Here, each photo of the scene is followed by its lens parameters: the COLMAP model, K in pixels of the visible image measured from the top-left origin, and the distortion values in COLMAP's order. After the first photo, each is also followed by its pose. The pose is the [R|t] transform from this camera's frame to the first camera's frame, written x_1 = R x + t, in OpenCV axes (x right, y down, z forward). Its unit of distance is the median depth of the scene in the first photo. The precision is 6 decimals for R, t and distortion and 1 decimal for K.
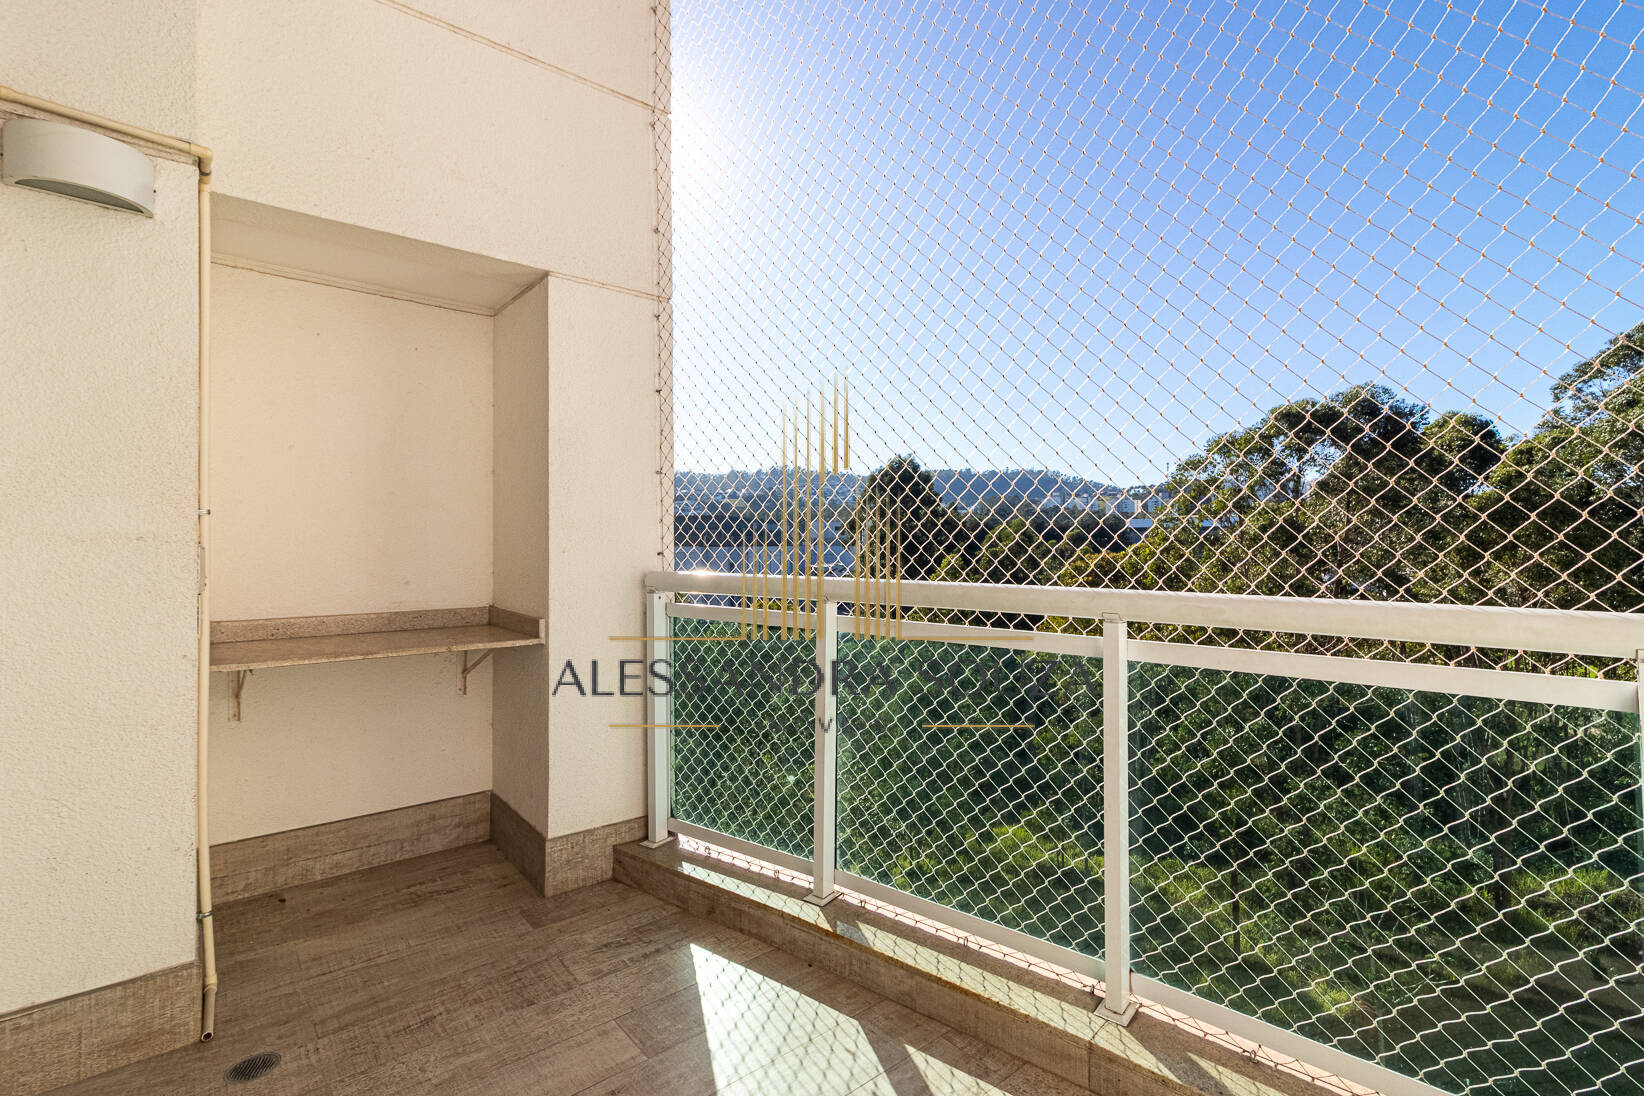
lens RADIAL K [[760.9, 0, 816.2], [0, 760.9, 536.7], [0, 0, 1]] dist [0.006252, 0.000036]
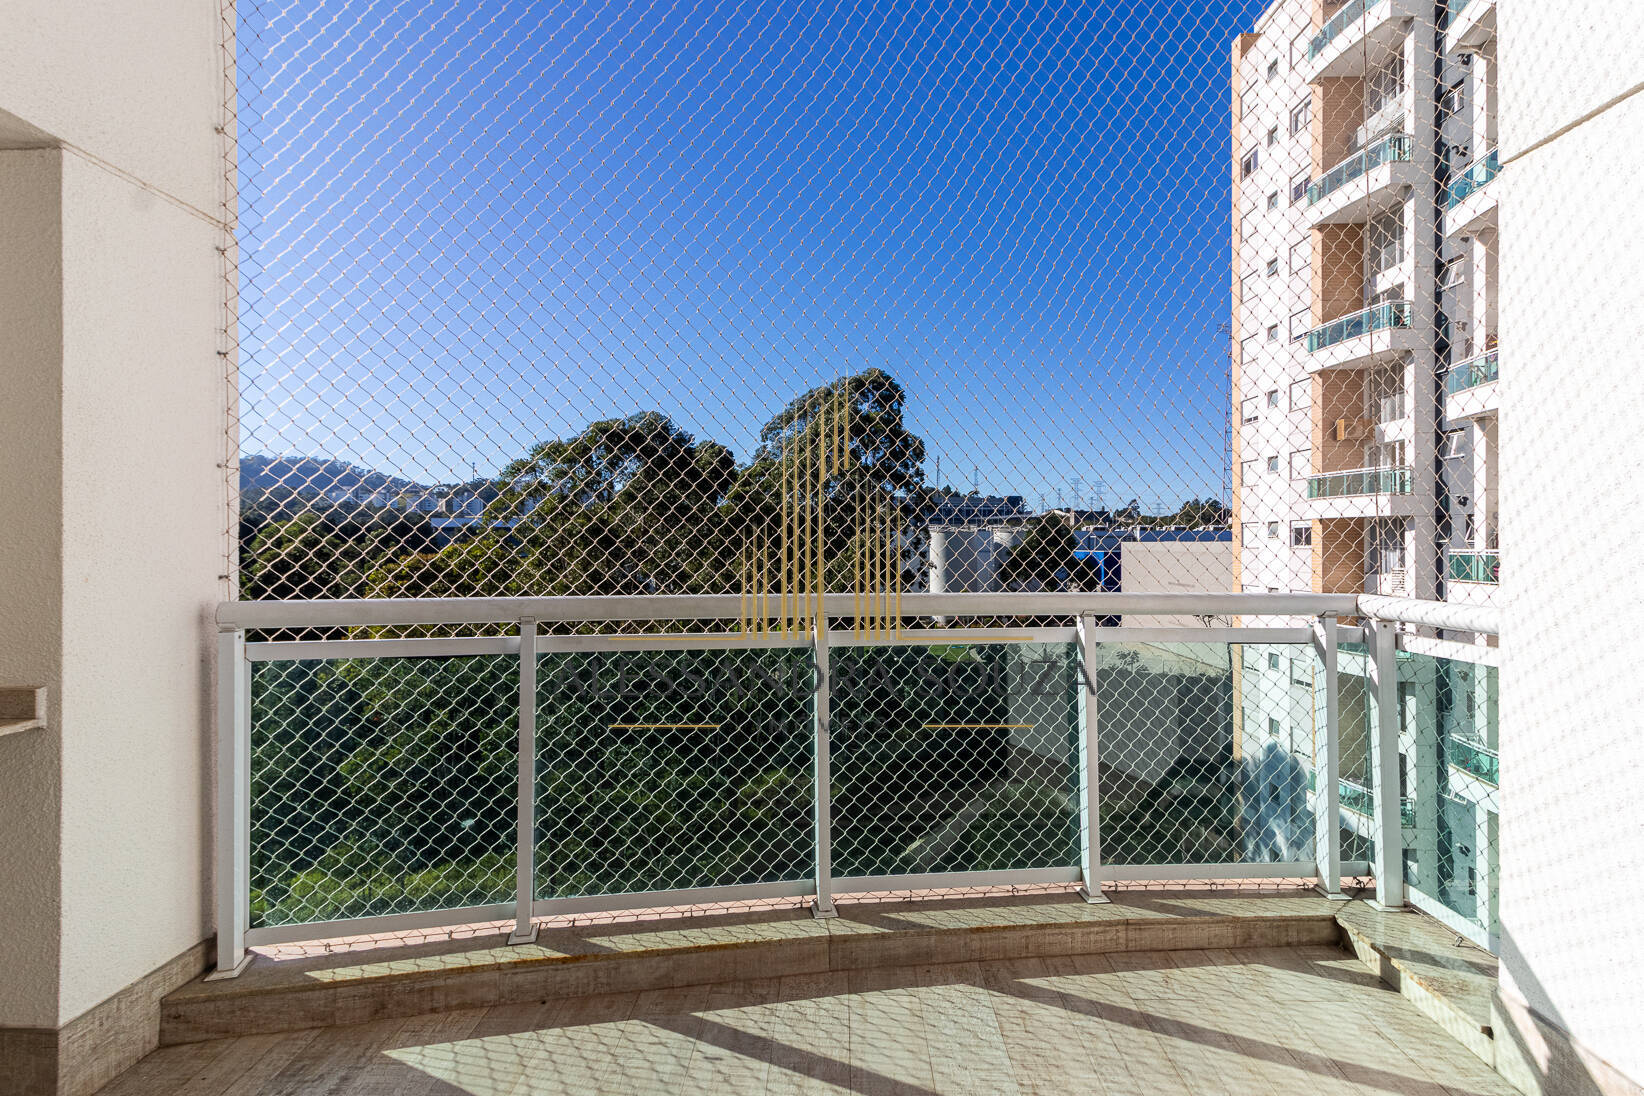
lens RADIAL K [[760.9, 0, 816.7], [0, 760.9, 548.7], [0, 0, 1]] dist [0.006252, 0.000036]
pose [[0.658860, -0.008398, 0.752219, -0.491014], [-0.003640, 0.999890, 0.014351, -0.022430], [-0.752257, -0.012193, 0.658757, 0.116298]]
